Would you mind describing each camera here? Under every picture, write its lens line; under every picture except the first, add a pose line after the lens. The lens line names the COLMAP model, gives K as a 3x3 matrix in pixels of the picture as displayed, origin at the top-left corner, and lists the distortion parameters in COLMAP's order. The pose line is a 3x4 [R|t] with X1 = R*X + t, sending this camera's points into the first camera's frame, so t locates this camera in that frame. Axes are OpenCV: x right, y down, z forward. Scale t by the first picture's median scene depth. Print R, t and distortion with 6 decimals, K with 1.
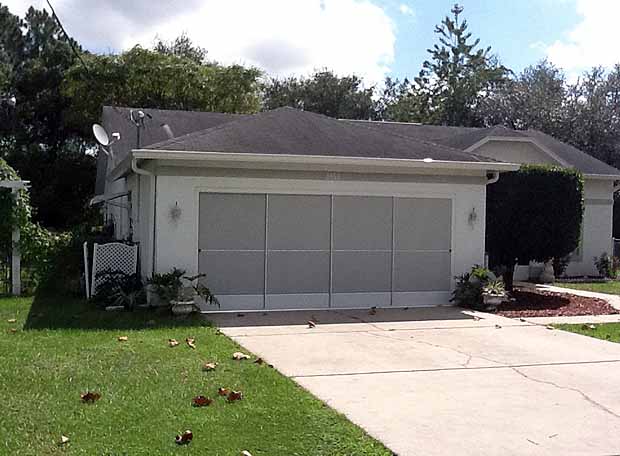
lens RADIAL K [[763.0, 0, 310.0], [0, 763.0, 228.0], [0, 0, 1]] dist [-0.006204, -0.051852]
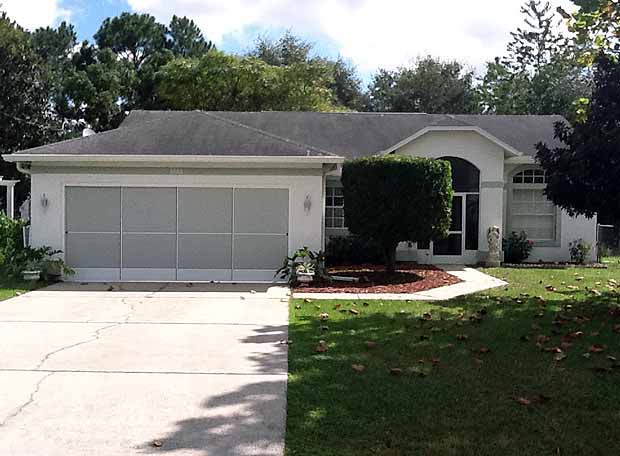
lens RADIAL K [[763.0, 0, 310.0], [0, 763.0, 228.0], [0, 0, 1]] dist [-0.006204, -0.051852]
pose [[0.955313, 0.007072, -0.295512, 0.390834], [-0.000727, 0.999767, 0.021575, -0.003266], [0.295596, -0.020396, 0.955095, -0.057336]]
